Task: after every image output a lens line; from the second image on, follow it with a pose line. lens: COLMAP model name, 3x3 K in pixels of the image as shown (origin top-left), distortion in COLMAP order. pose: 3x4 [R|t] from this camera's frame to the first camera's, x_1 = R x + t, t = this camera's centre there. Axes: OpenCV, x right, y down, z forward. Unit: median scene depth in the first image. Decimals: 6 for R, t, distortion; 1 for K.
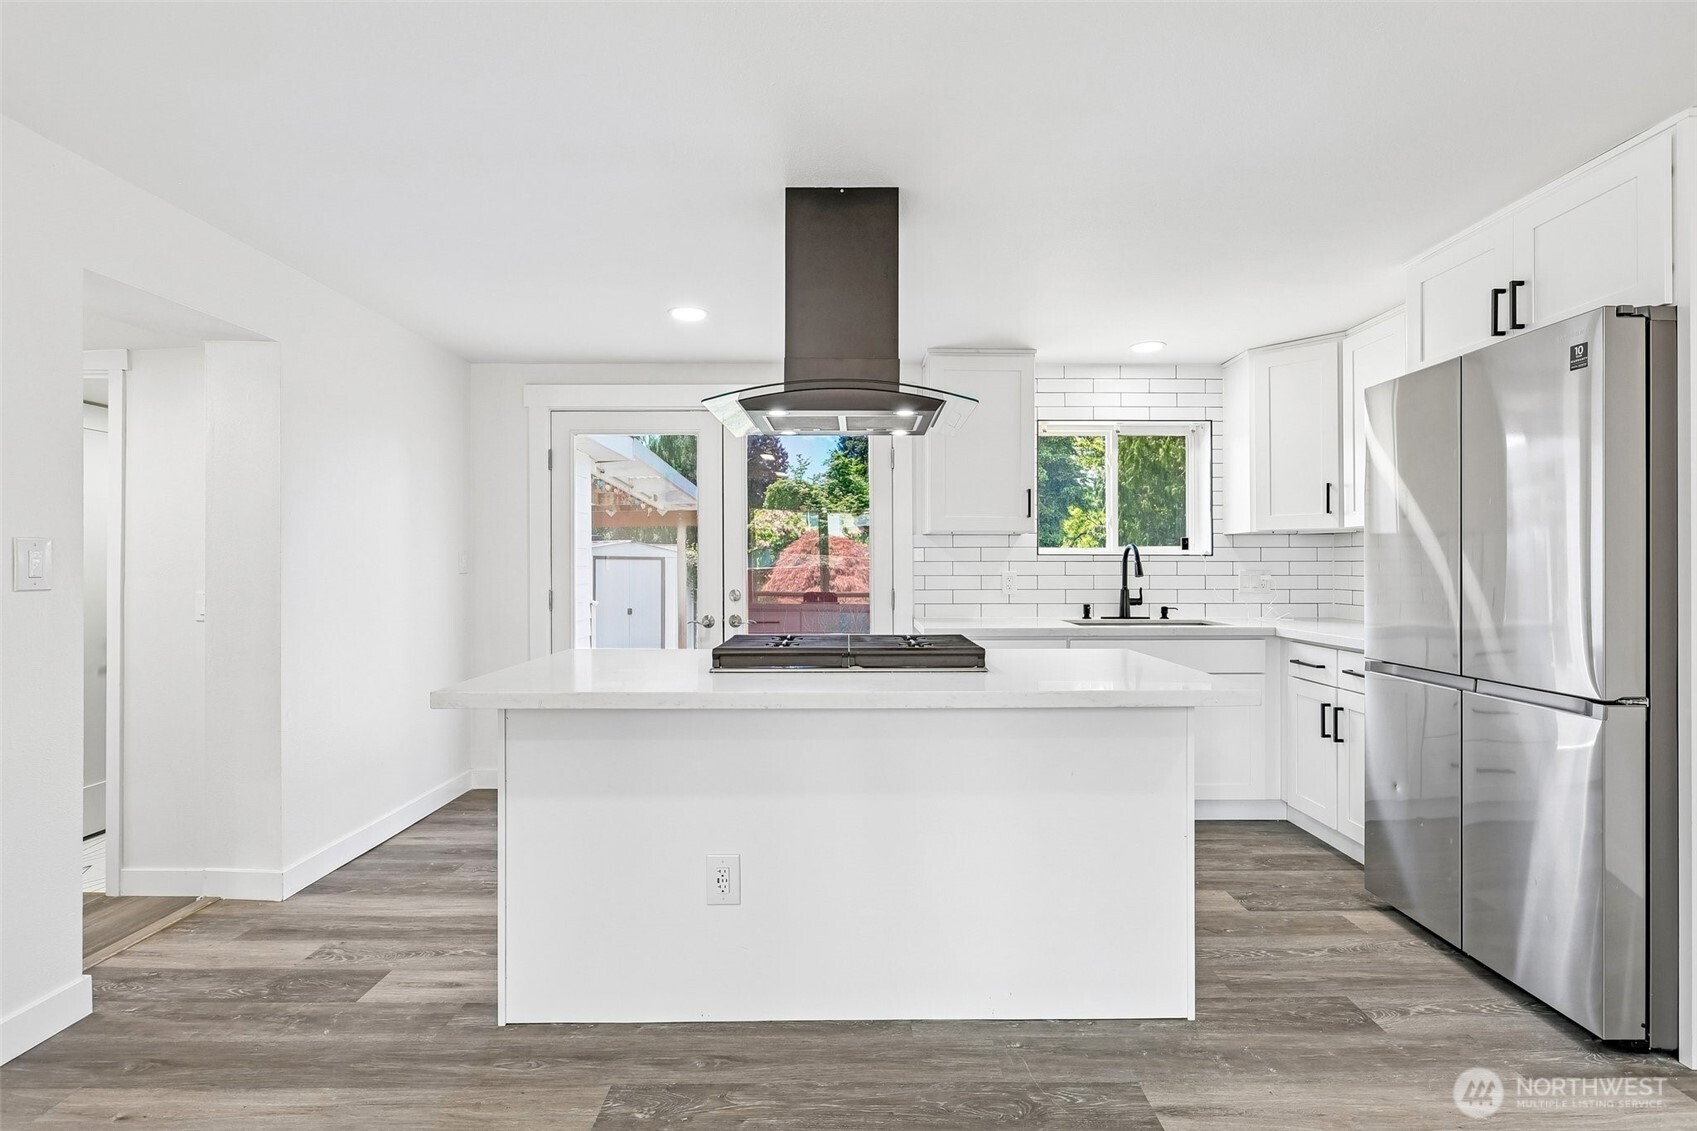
lens RADIAL K [[799.4, 0, 853.7], [0, 799.4, 566.4], [0, 0, 1]] dist [-0.001667, 0.000677]
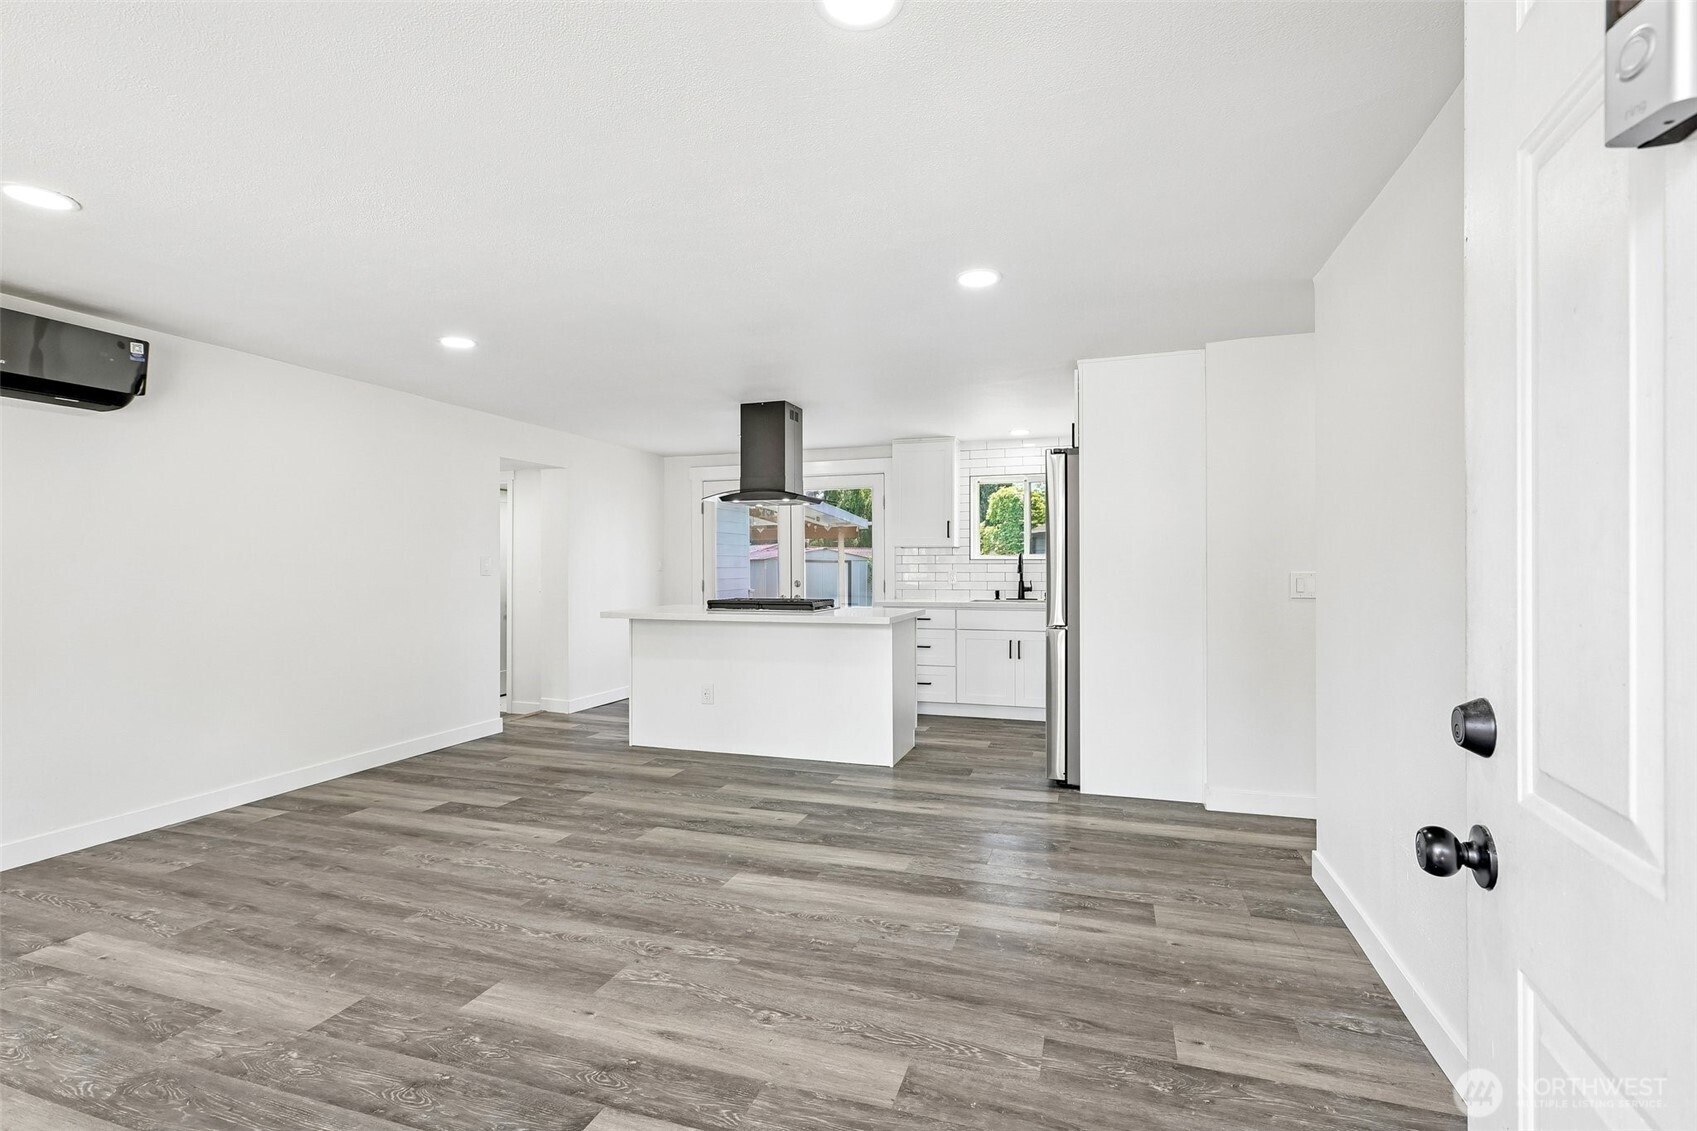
lens RADIAL K [[773.1, 0, 851.6], [0, 773.1, 567.2], [0, 0, 1]] dist [0.000074, 0.001541]
pose [[0.945613, -0.000456, -0.325294, 0.787965], [0.000151, 1.000000, -0.000962, 0.003289], [0.325294, 0.000861, 0.945612, -0.849400]]
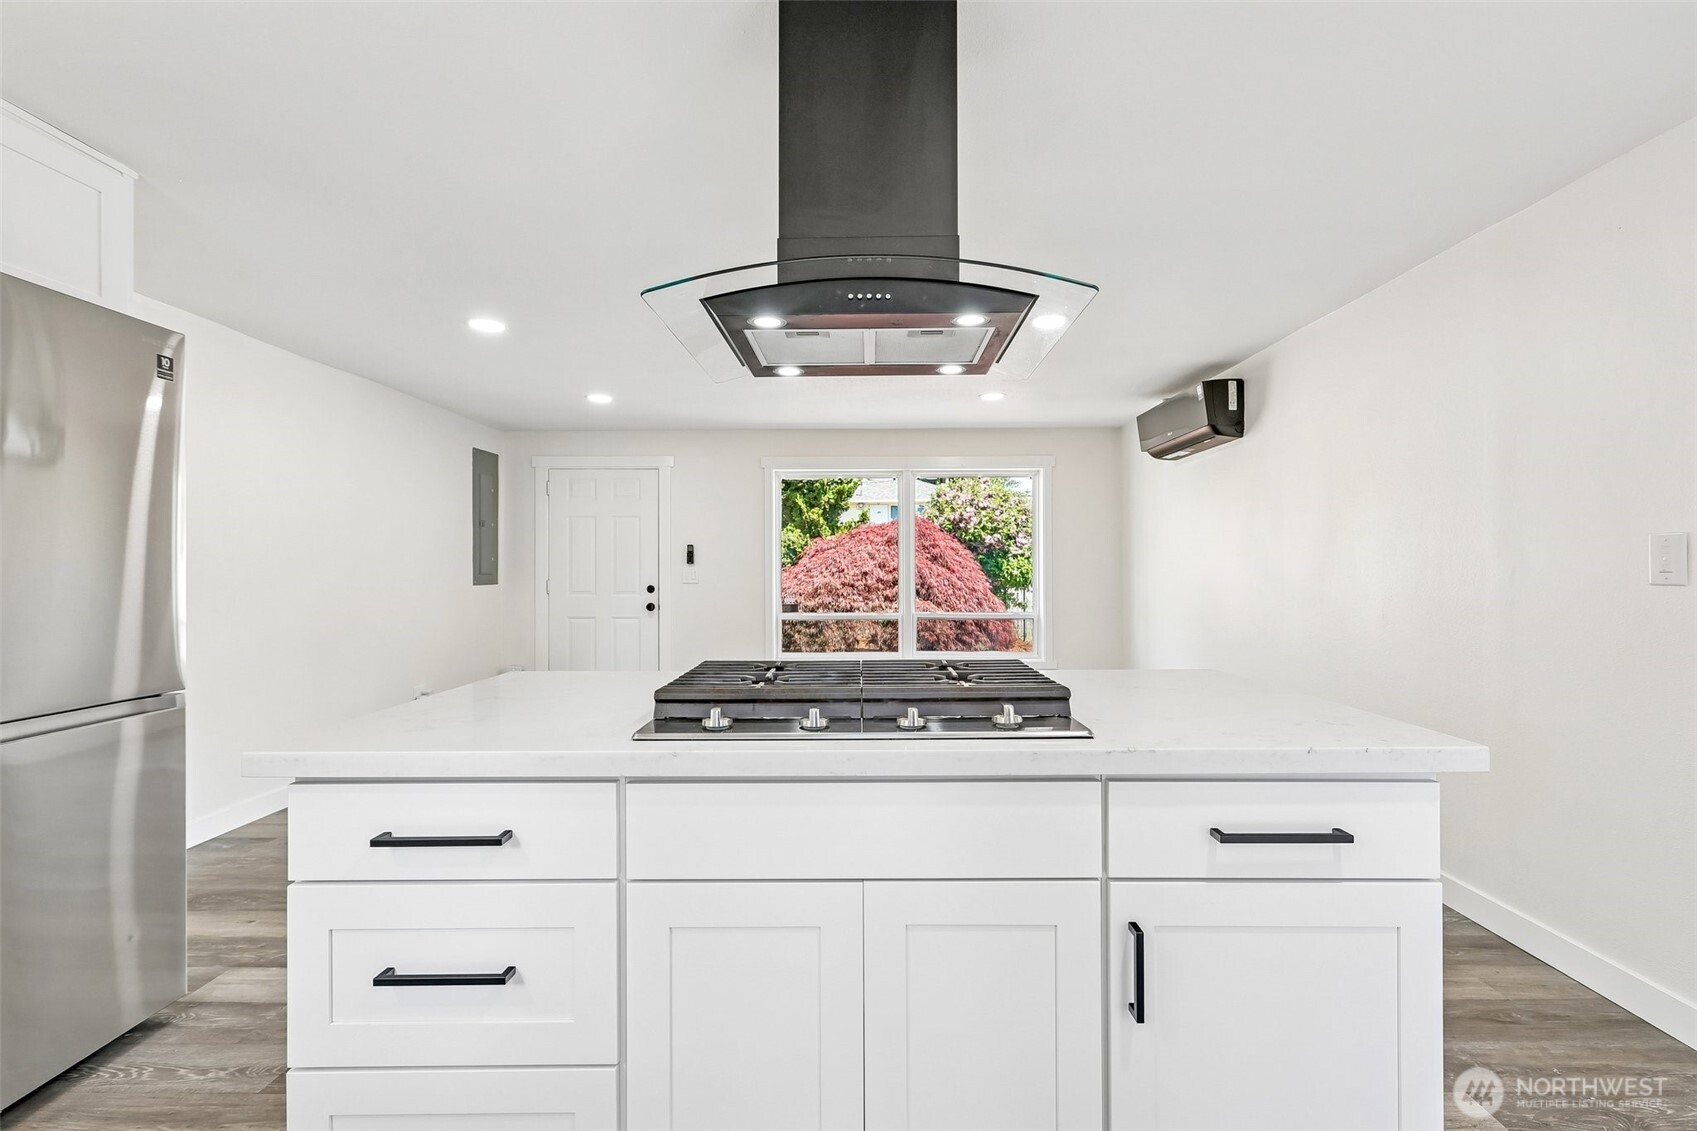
lens RADIAL K [[759.5, 0, 857.4], [0, 759.5, 564.9], [0, 0, 1]] dist [0.001253, 0.000618]
pose [[-0.999860, 0.004717, 0.016037, -0.010218], [0.004717, 0.999989, -0.000030, -0.000065], [-0.016037, 0.000045, -0.999871, 1.425320]]
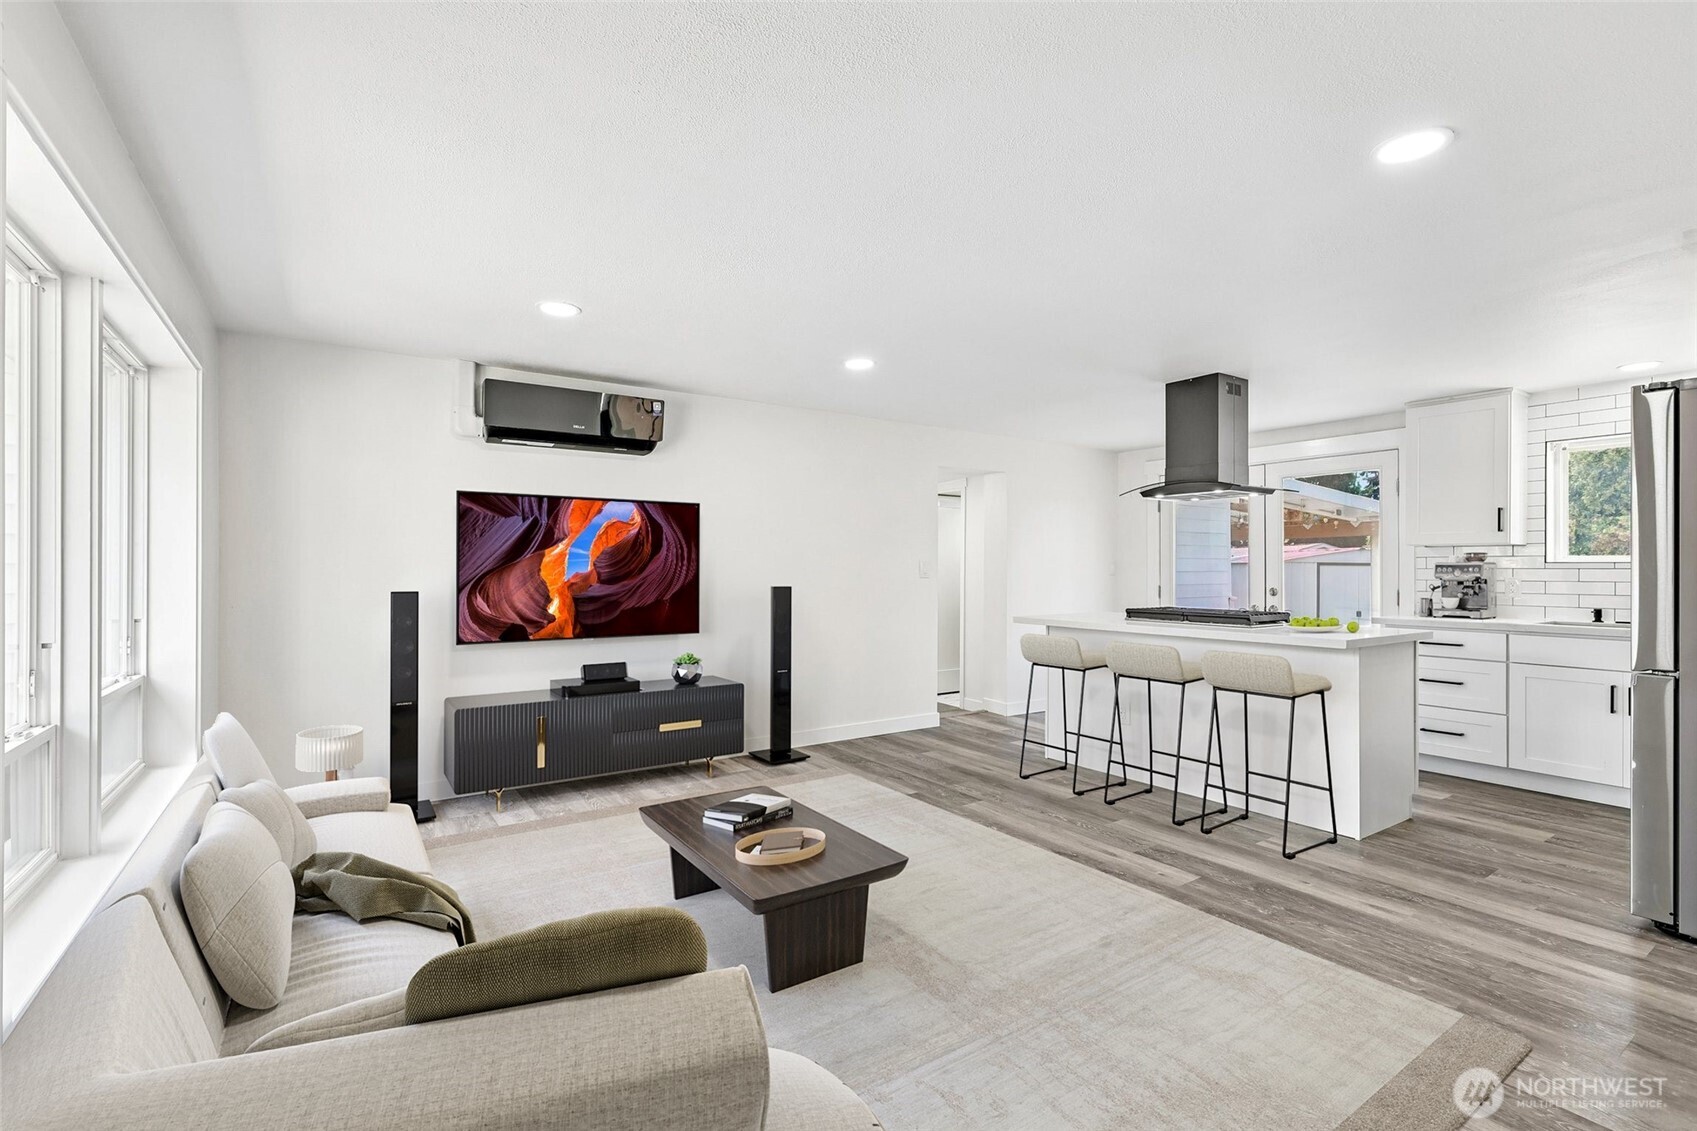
lens RADIAL K [[773.1, 0, 851.6], [0, 773.1, 567.2], [0, 0, 1]] dist [0.000074, 0.001541]
pose [[0.550334, 0.000127, -0.834945, 0.920771], [-0.005312, 0.999980, -0.003349, 0.000817], [0.834928, 0.006278, 0.550324, -0.614187]]
